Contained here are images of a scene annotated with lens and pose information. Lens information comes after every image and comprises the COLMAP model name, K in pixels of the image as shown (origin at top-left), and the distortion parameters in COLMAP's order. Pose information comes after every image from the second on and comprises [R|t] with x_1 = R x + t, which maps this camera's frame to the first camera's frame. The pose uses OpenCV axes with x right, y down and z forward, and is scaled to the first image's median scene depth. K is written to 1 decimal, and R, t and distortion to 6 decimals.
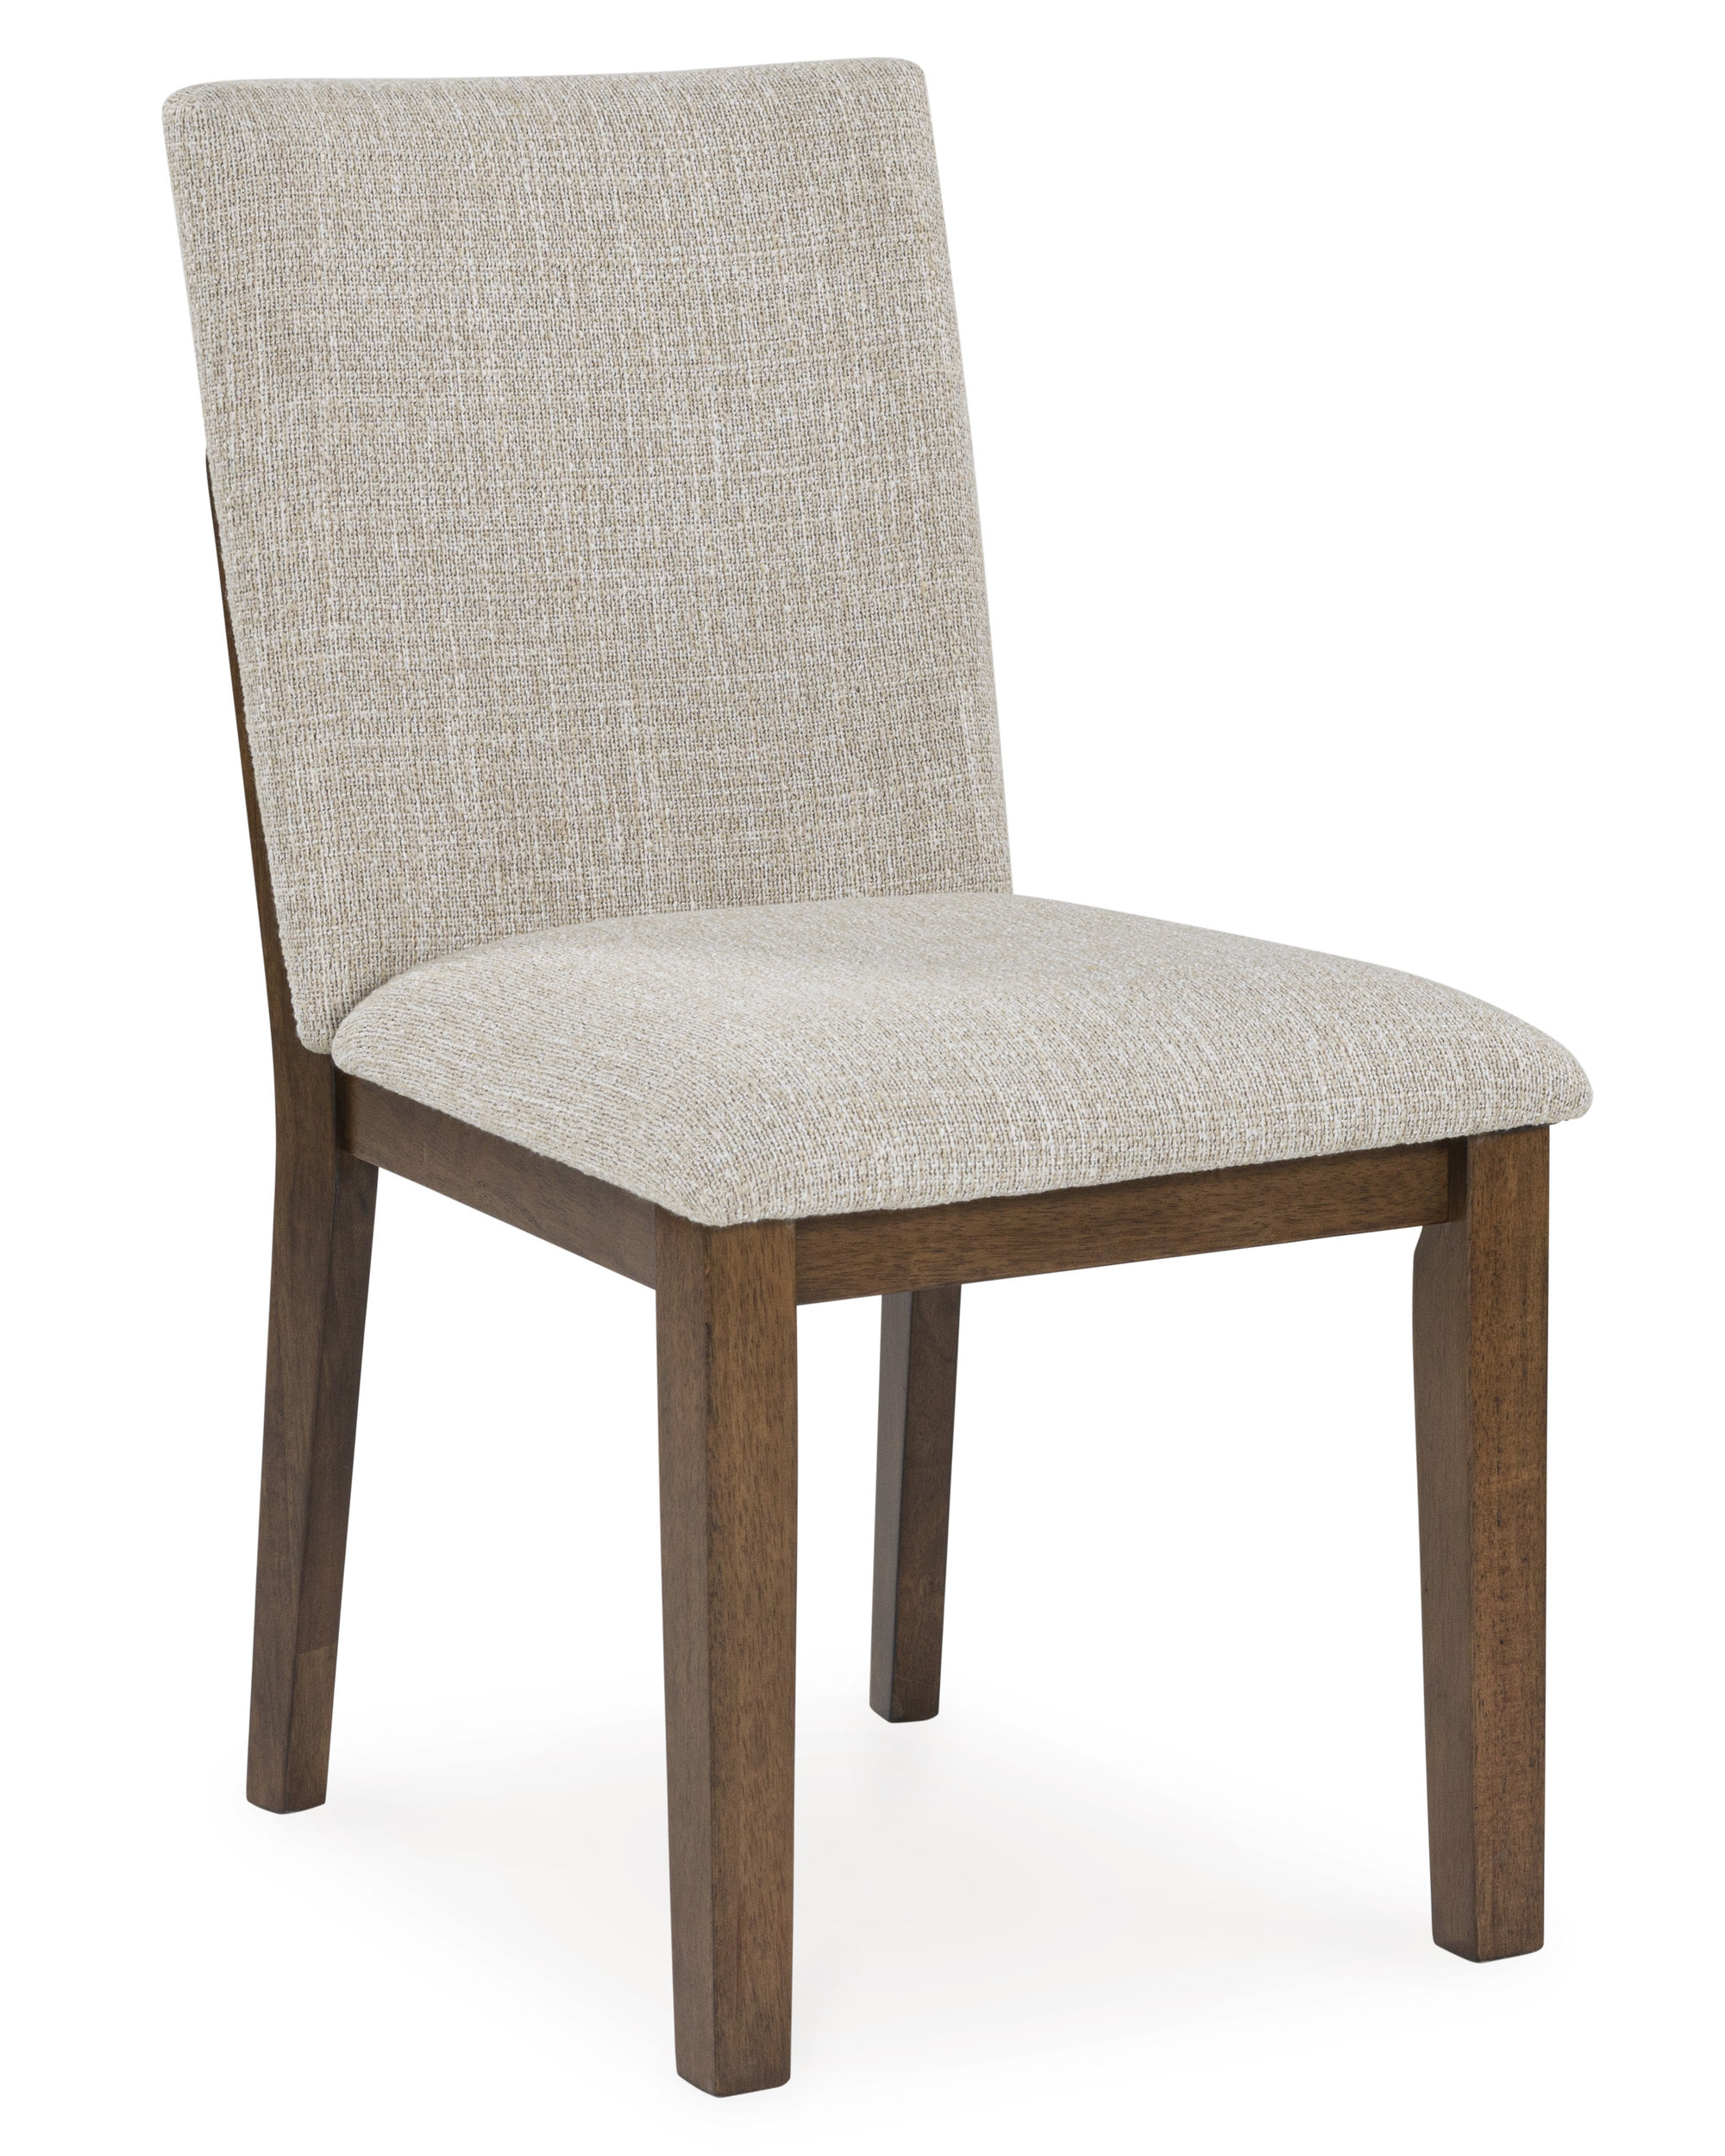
lens RADIAL K [[4839.6, 0, 862.0], [0, 4839.6, 1069.2], [0, 0, 1]] dist [-0.007693, 0.000000]
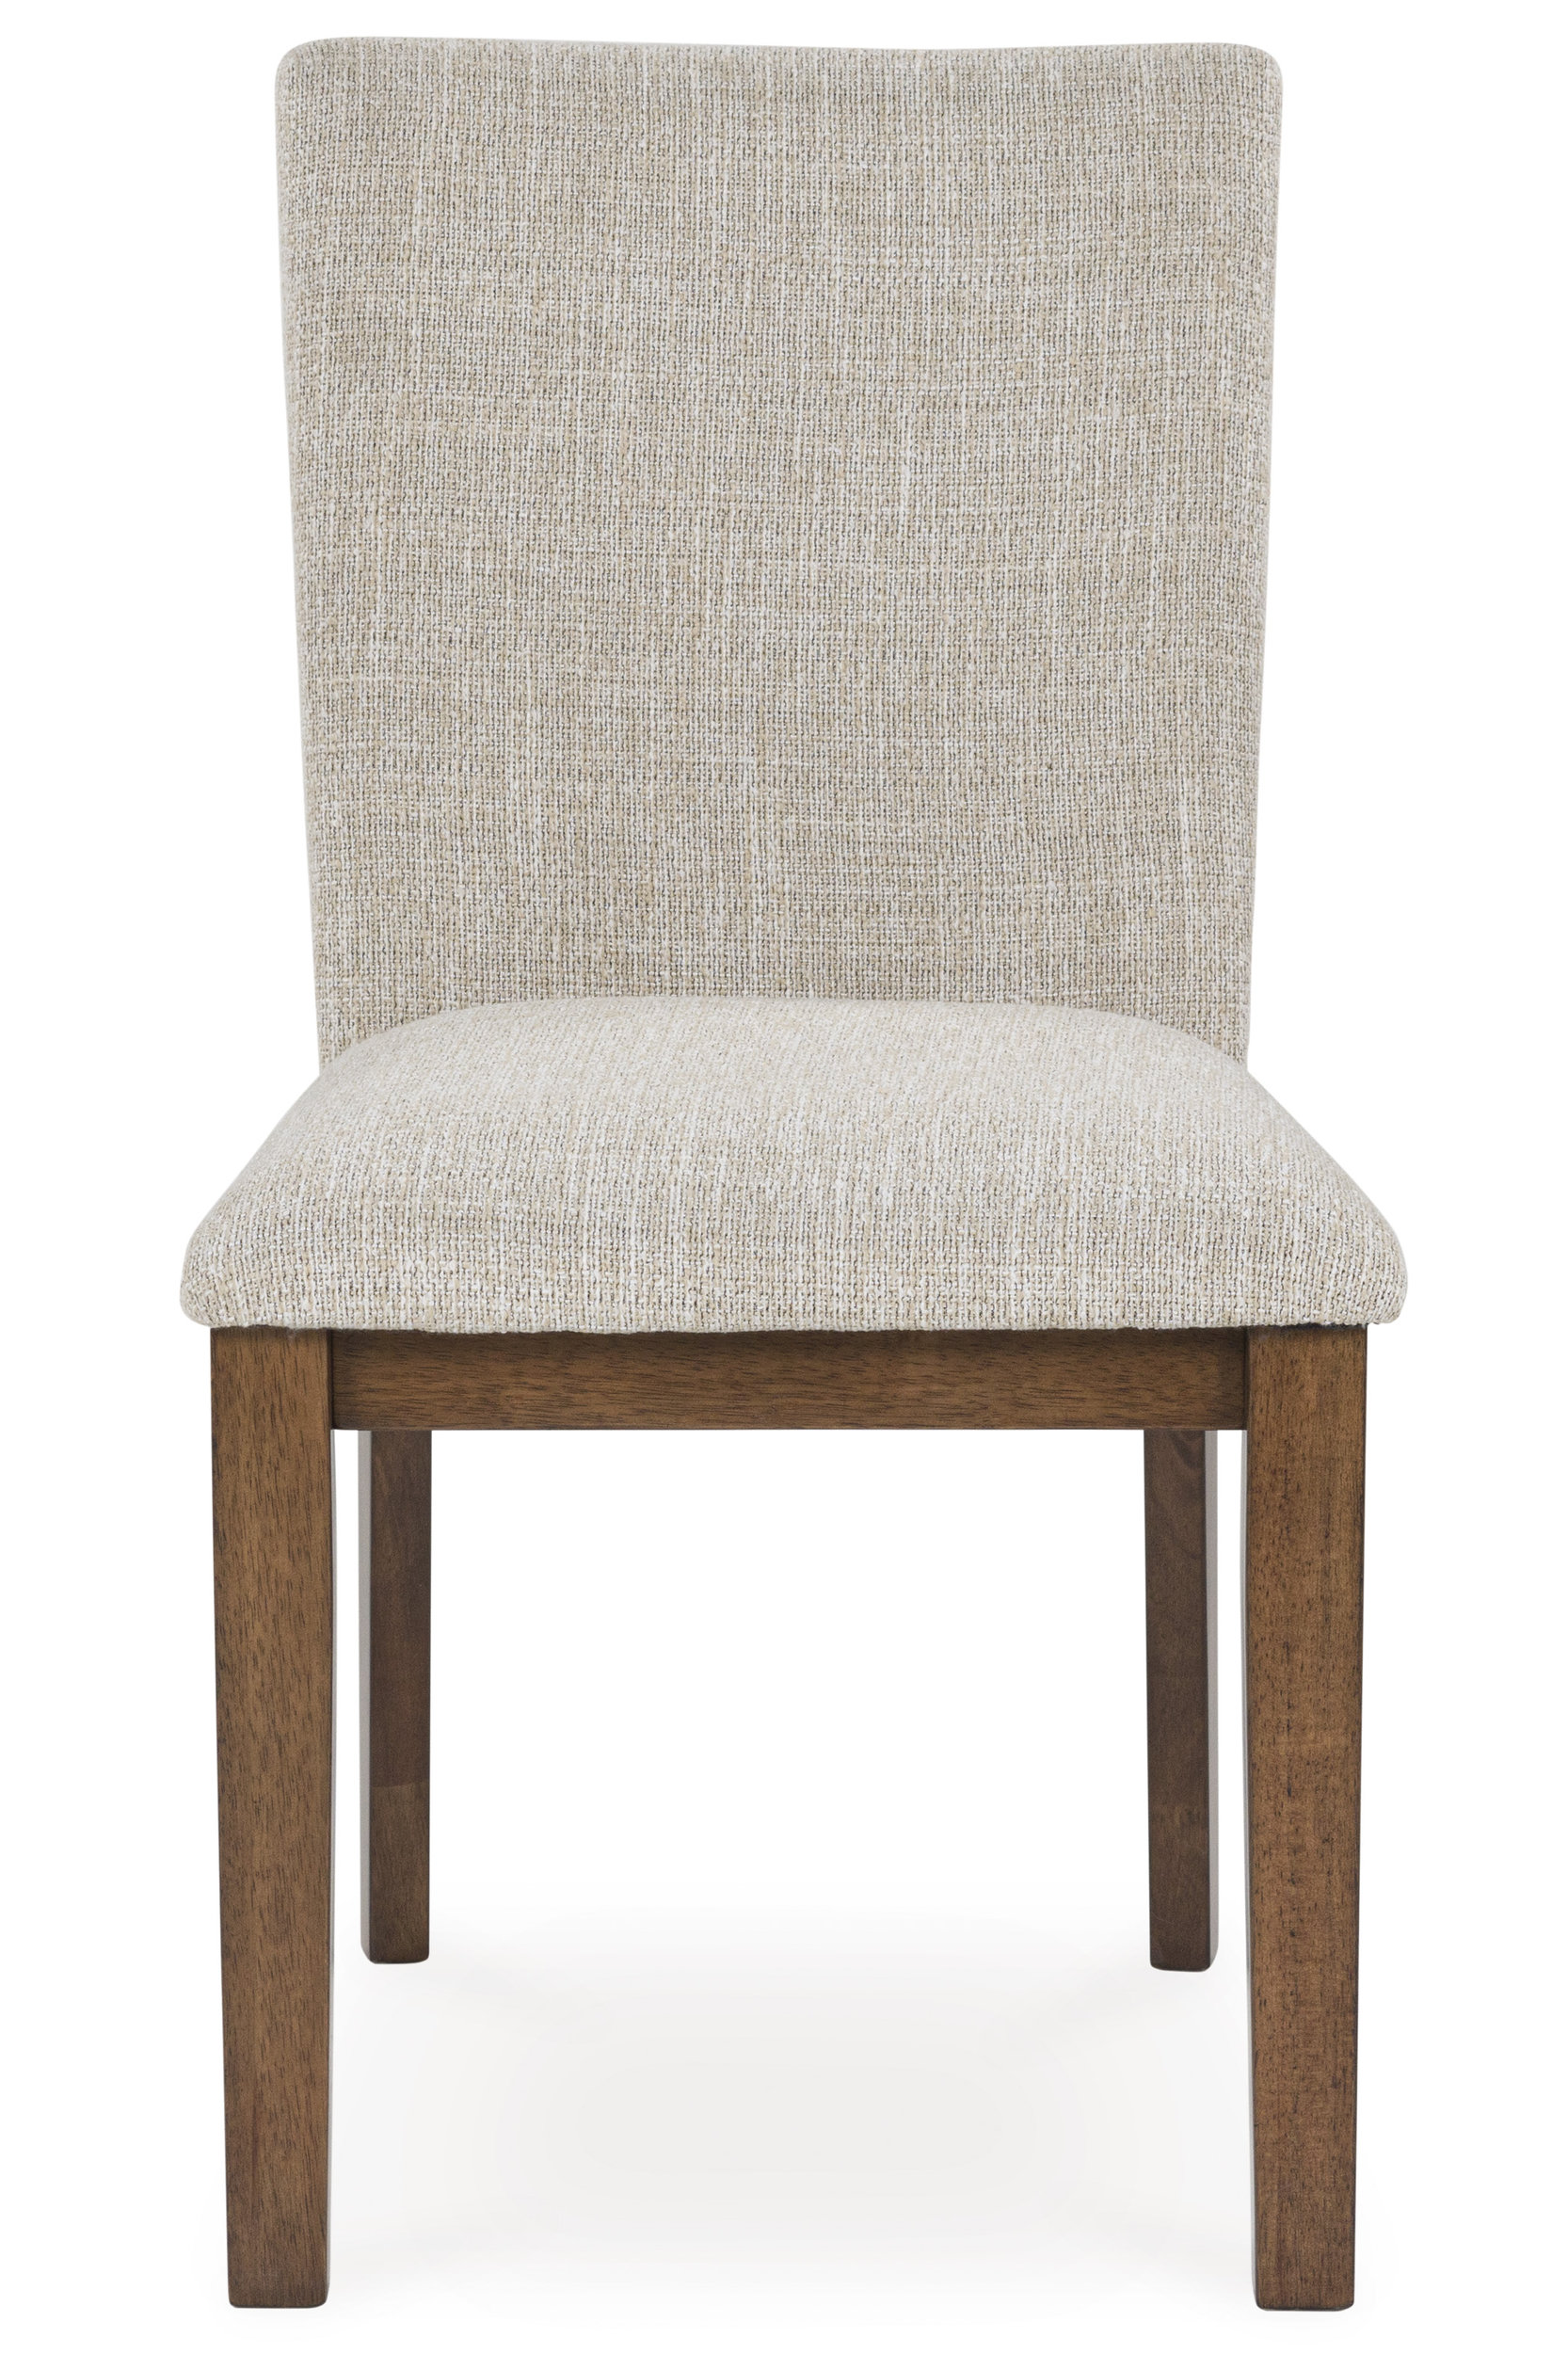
lens RADIAL K [[5528.7, 0, 783.4], [0, 5528.7, 1186.2], [0, 0, 1]] dist [0.003545, 0.000000]
pose [[0.949573, 0.100633, -0.296958, 0.277264], [-0.101051, 0.994783, 0.013984, -0.013692], [0.296816, 0.016729, 0.954788, 0.043673]]
